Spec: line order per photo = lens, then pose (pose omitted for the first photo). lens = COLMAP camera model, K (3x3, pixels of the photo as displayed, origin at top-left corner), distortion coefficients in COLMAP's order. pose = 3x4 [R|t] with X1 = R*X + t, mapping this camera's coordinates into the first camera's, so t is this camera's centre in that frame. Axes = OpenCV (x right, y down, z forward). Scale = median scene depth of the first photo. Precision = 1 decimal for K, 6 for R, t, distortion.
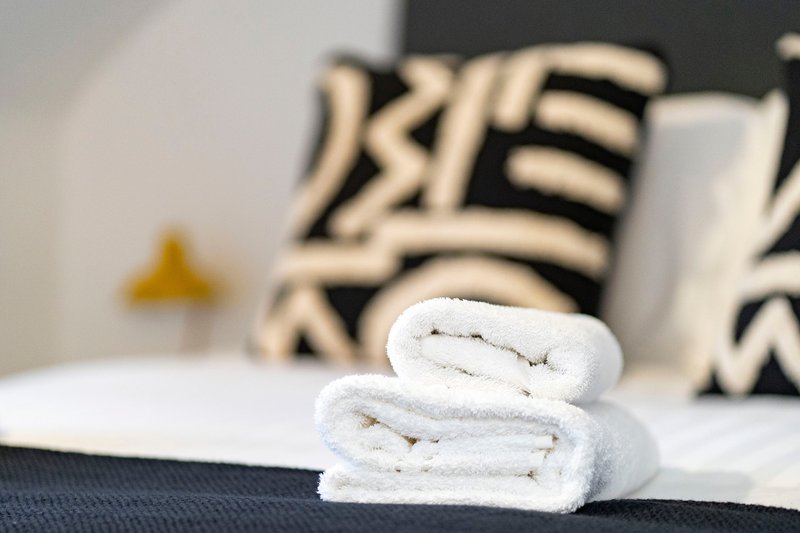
lens RADIAL K [[2142.0, 0, 400.0], [0, 2142.0, 266.5], [0, 0, 1]] dist [0.046254, 0.229687]
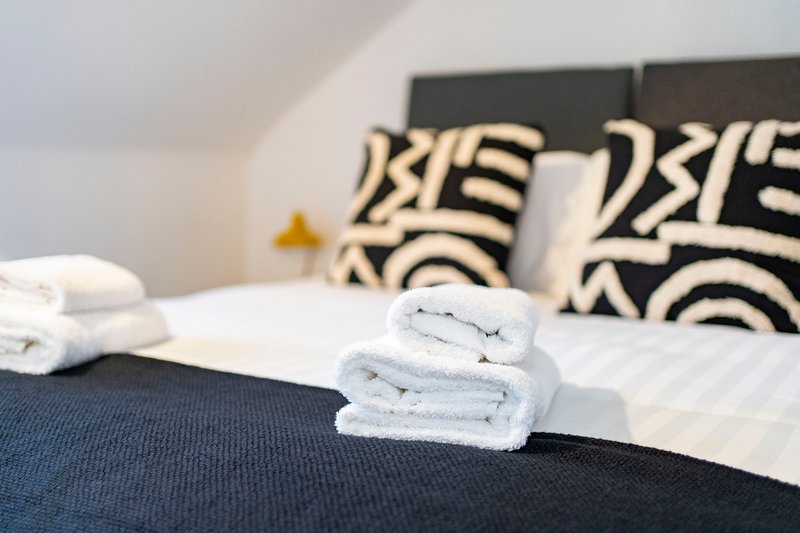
lens RADIAL K [[809.4, 0, 398.5], [0, 809.4, 254.3], [0, 0, 1]] dist [0.002599, -0.004405]
pose [[0.999717, 0.019814, -0.013163, 0.008211], [-0.019176, 0.998715, 0.046915, -0.032509], [0.014075, -0.046650, 0.998812, 0.464354]]
